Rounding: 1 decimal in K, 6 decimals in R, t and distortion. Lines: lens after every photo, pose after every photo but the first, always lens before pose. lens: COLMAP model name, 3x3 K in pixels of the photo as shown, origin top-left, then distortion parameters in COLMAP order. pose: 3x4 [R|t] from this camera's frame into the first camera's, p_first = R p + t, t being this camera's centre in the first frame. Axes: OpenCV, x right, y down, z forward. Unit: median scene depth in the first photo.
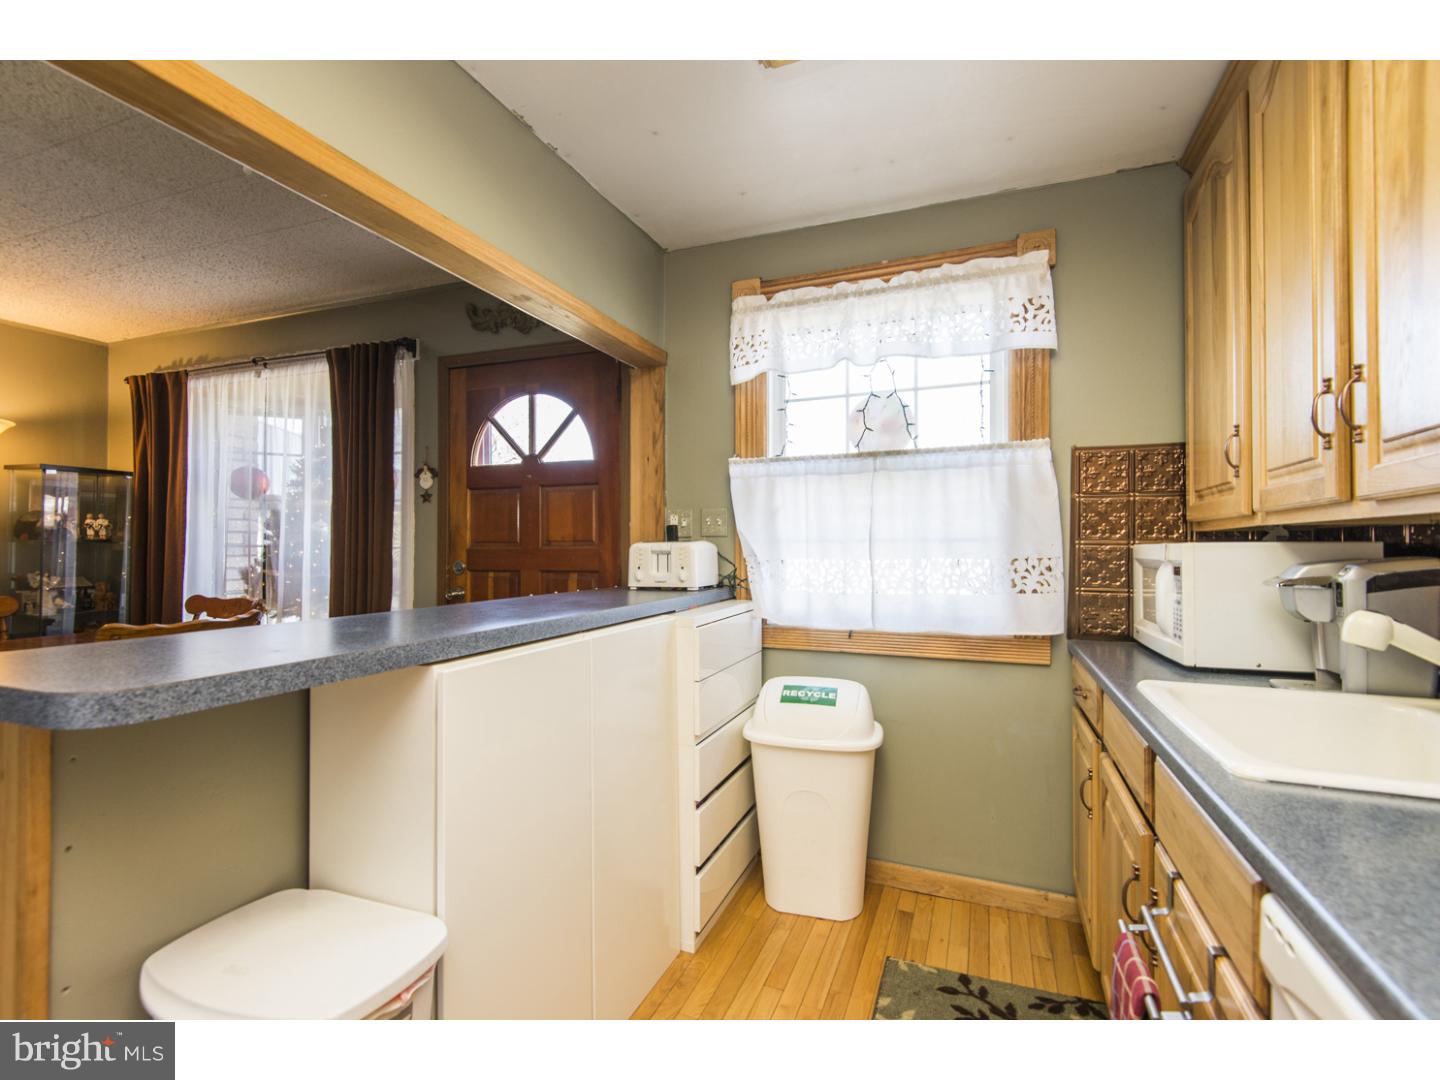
lens RADIAL K [[658.8, 0, 720.0], [0, 658.8, 540.0], [0, 0, 1]] dist [0.031202, -0.019485]
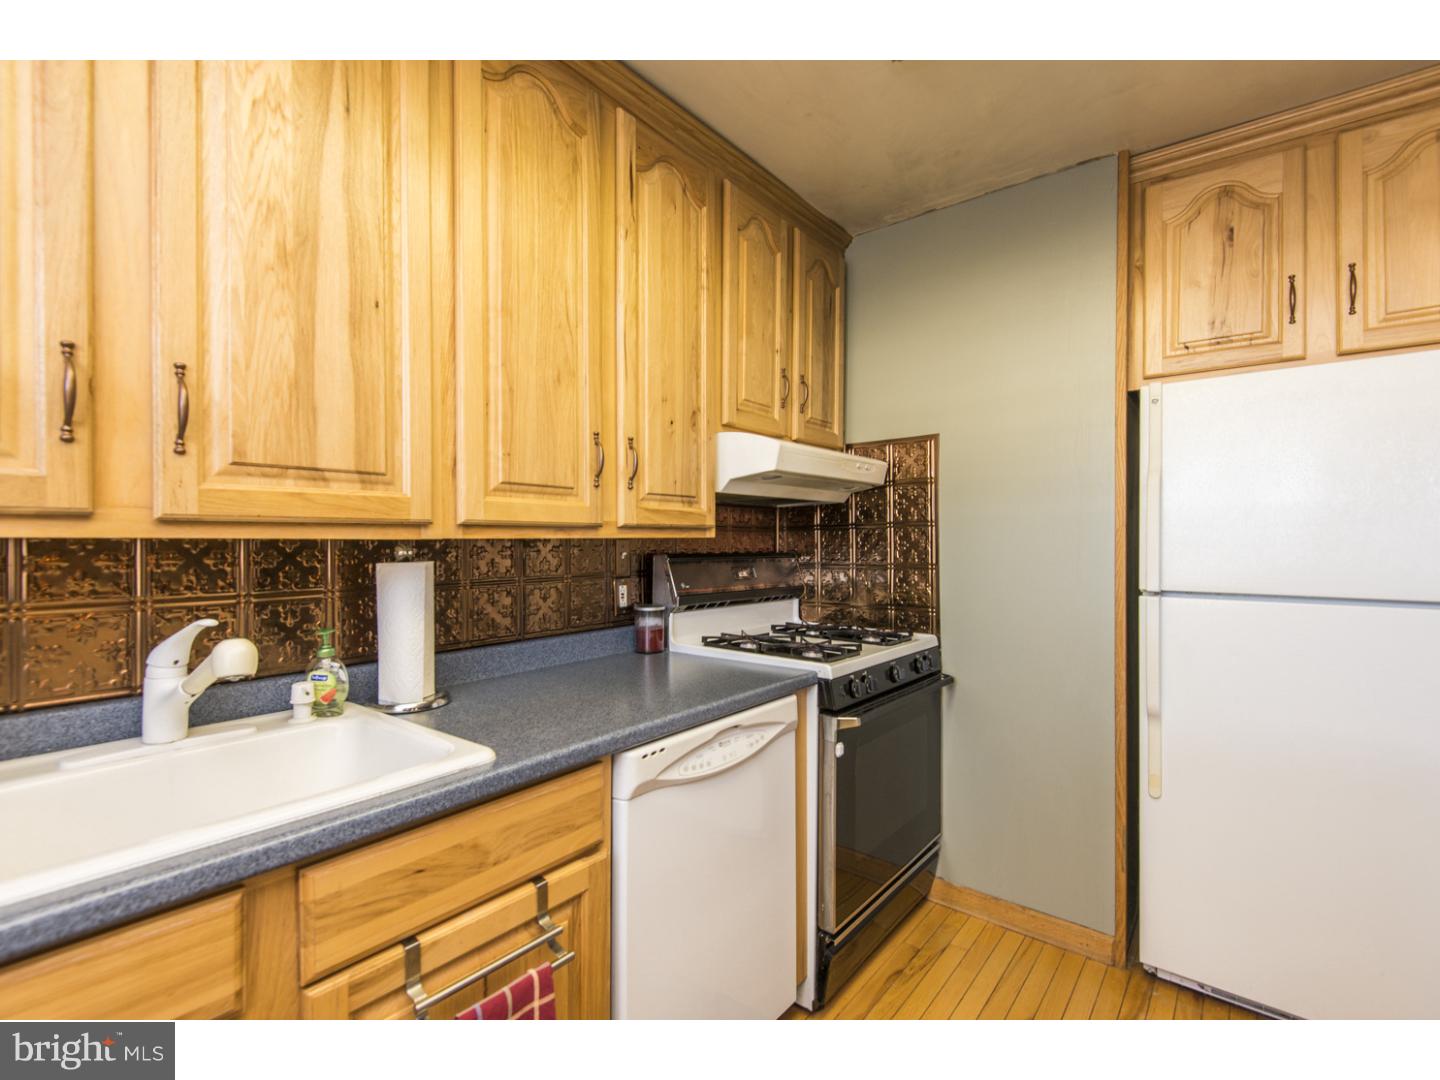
lens RADIAL K [[647.3, 0, 713.6], [0, 647.3, 542.7], [0, 0, 1]] dist [0.021723, -0.018482]
pose [[-0.953439, -0.004236, 0.301557, 0.009413], [-0.008308, 0.999891, -0.012222, -0.010972], [-0.301472, -0.014158, -0.953370, 0.641572]]
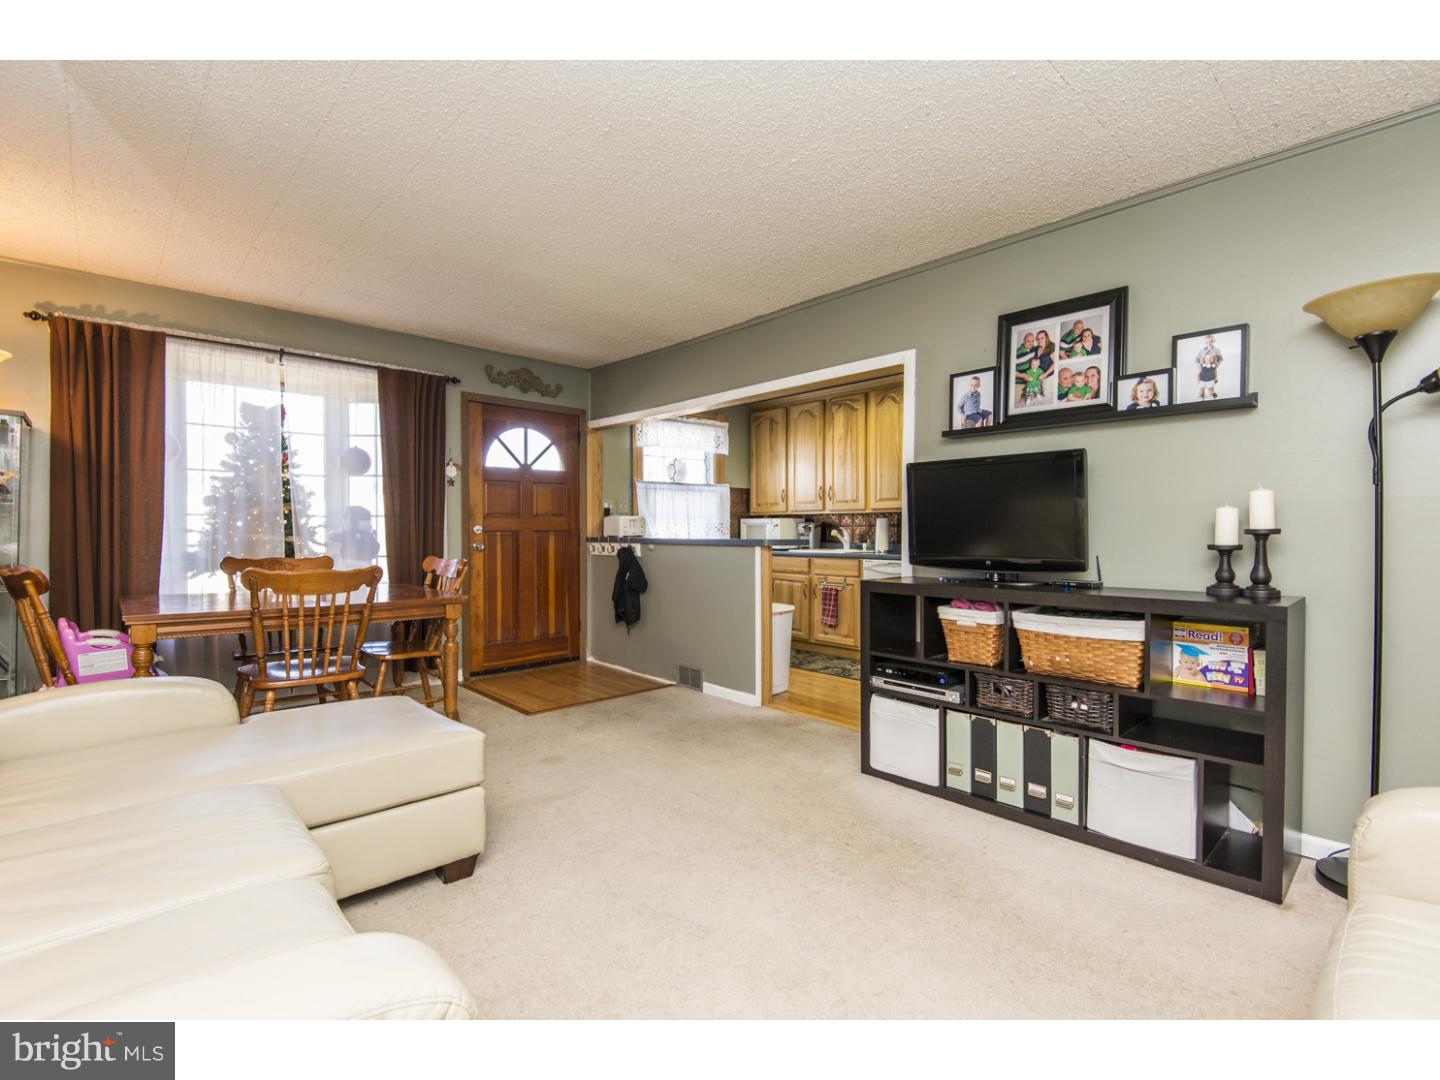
lens RADIAL K [[666.1, 0, 717.5], [0, 666.1, 542.1], [0, 0, 1]] dist [0.018326, -0.019395]
pose [[0.428942, -0.020684, 0.903095, -1.823549], [-0.012405, 0.999509, 0.028784, 0.021350], [-0.903247, -0.023549, 0.428474, -0.226976]]
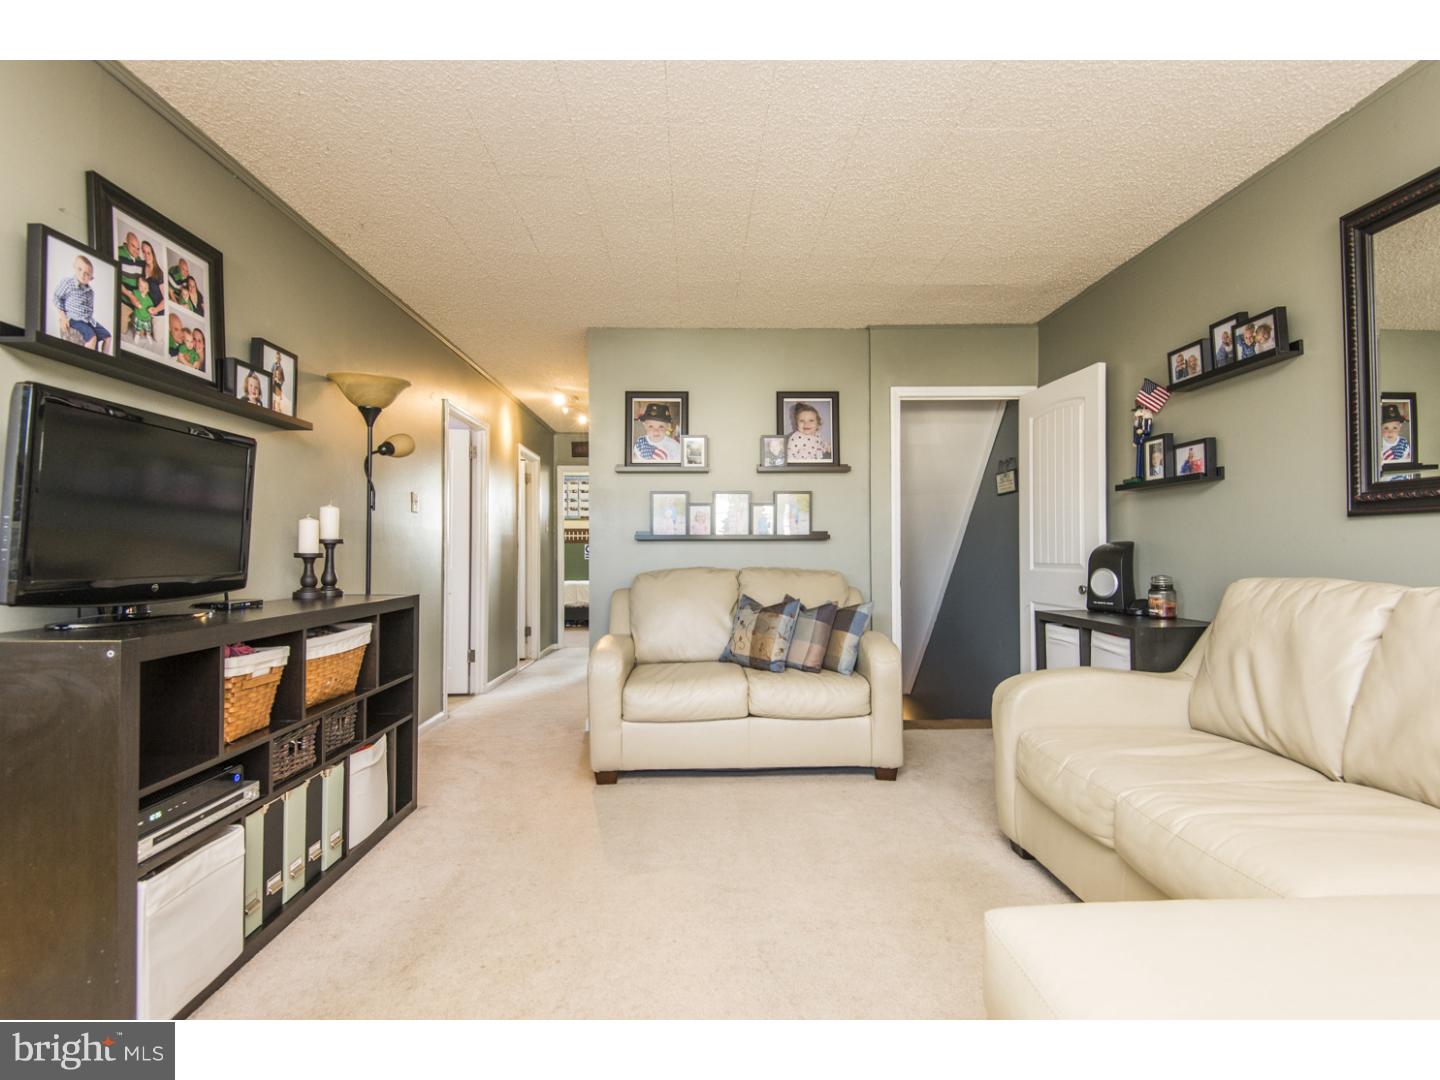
lens RADIAL K [[693.7, 0, 714.5], [0, 693.7, 537.5], [0, 0, 1]] dist [0.034171, -0.023825]
pose [[-0.919032, -0.011422, -0.394018, -0.895682], [0.004004, 0.999258, -0.038305, 0.060157], [0.394163, -0.036781, -0.918304, 0.702791]]
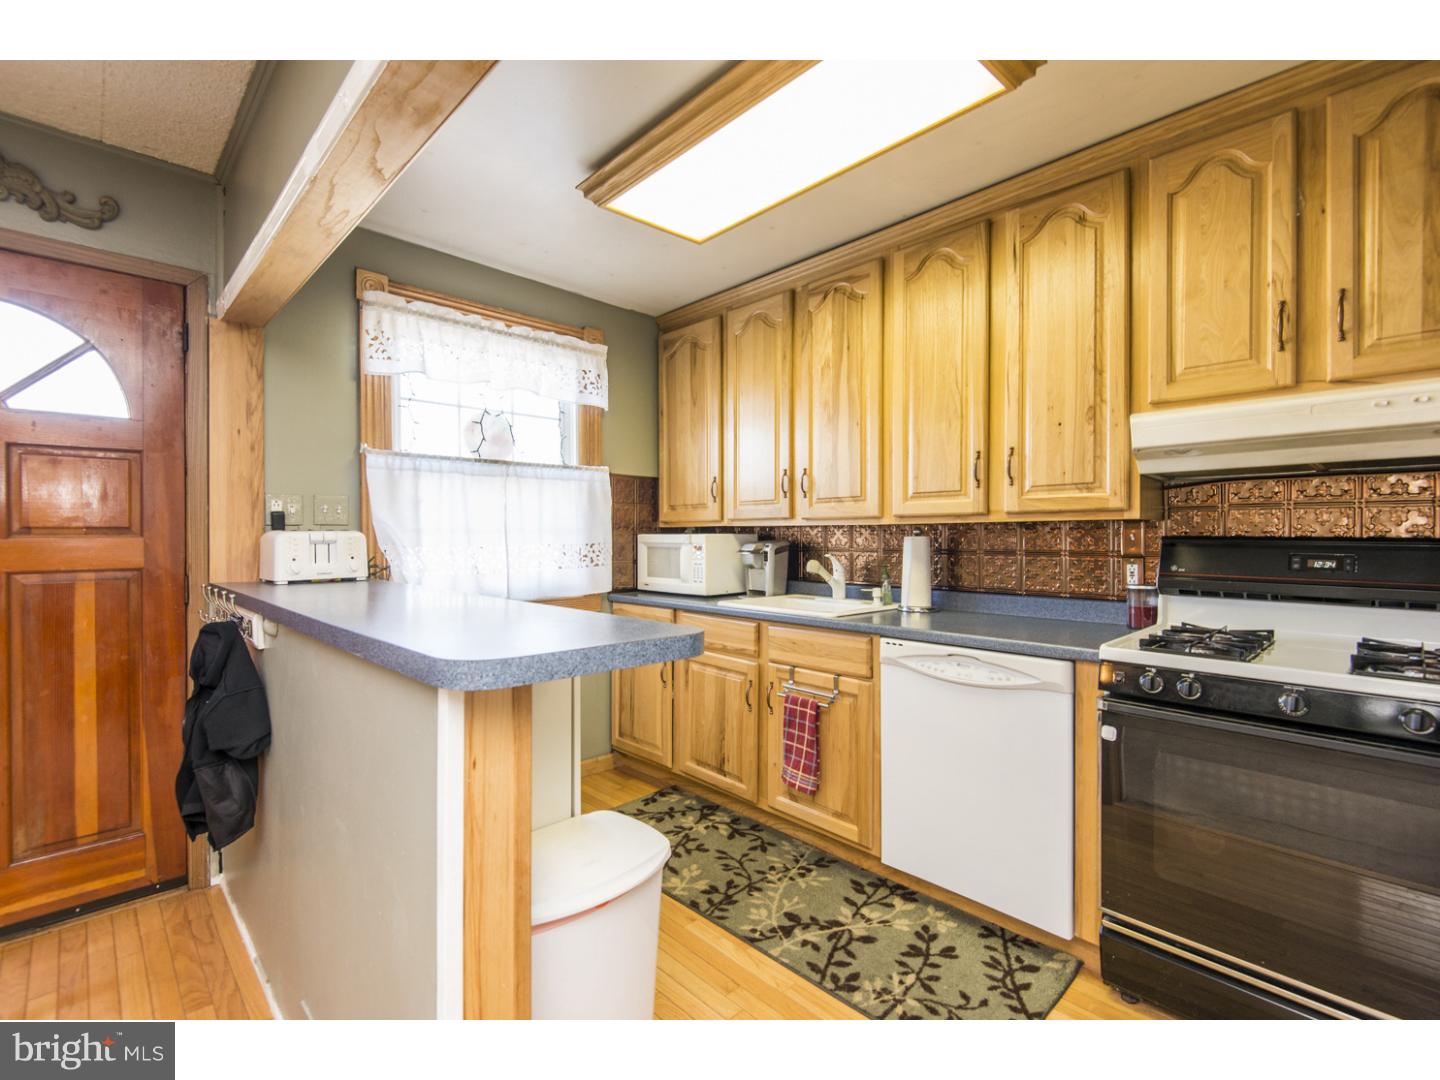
lens RADIAL K [[658.8, 0, 720.0], [0, 658.8, 540.0], [0, 0, 1]] dist [0.031202, -0.019485]
pose [[0.411419, -0.008743, 0.911405, -0.641806], [-0.014590, 0.999763, 0.016177, -0.006898], [-0.911330, -0.019953, 0.411193, 0.085344]]
